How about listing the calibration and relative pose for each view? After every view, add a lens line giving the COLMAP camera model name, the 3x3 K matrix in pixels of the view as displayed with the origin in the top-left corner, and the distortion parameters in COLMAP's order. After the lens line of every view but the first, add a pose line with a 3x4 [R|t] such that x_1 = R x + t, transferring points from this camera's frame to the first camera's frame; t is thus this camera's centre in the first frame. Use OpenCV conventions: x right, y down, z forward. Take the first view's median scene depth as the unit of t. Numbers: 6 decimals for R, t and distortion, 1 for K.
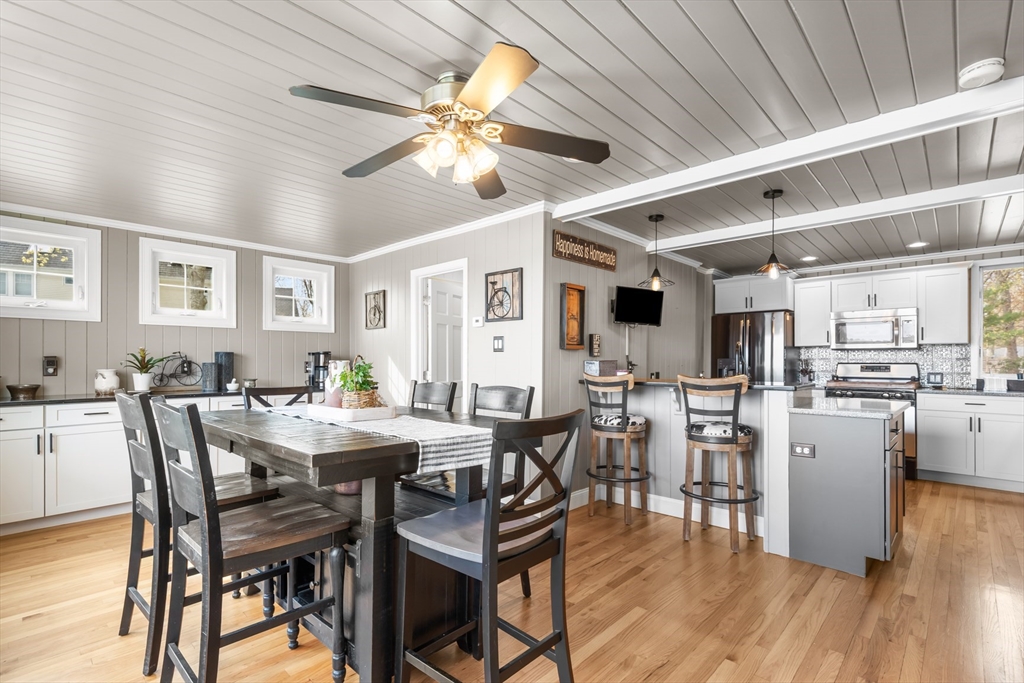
lens RADIAL K [[475.0, 0, 497.4], [0, 475.0, 356.3], [0, 0, 1]] dist [0.002224, -0.000388]
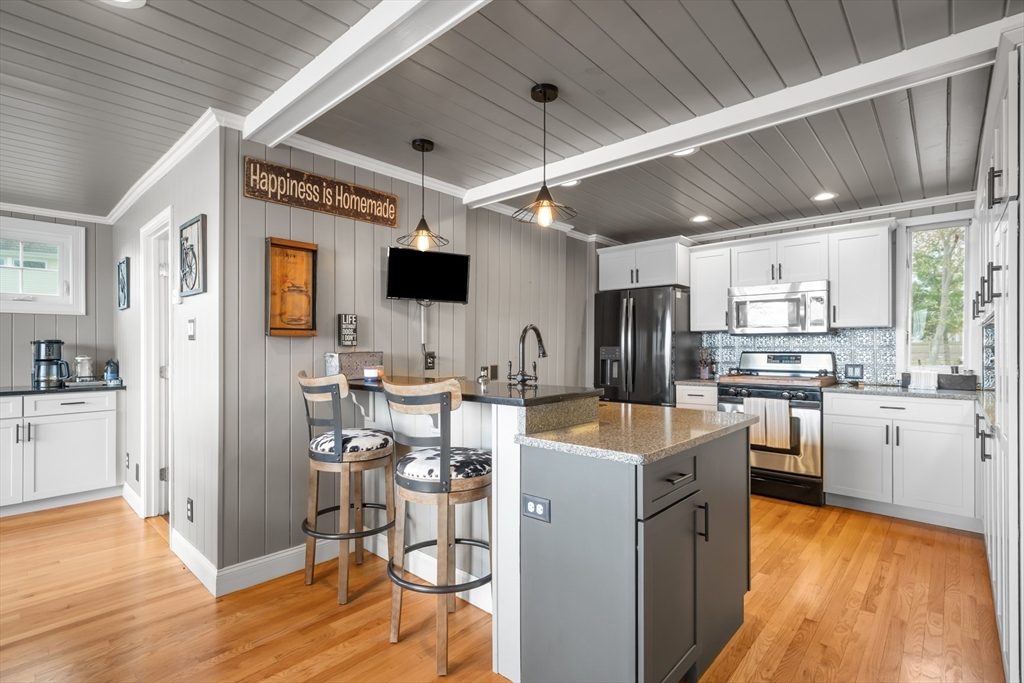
lens RADIAL K [[475.0, 0, 507.9], [0, 475.0, 343.5], [0, 0, 1]] dist [0.002224, -0.000388]
pose [[0.999745, -0.003183, 0.022350, 0.347792], [0.003115, 0.999990, 0.003054, -0.004246], [-0.022359, -0.002984, 0.999746, 0.242625]]
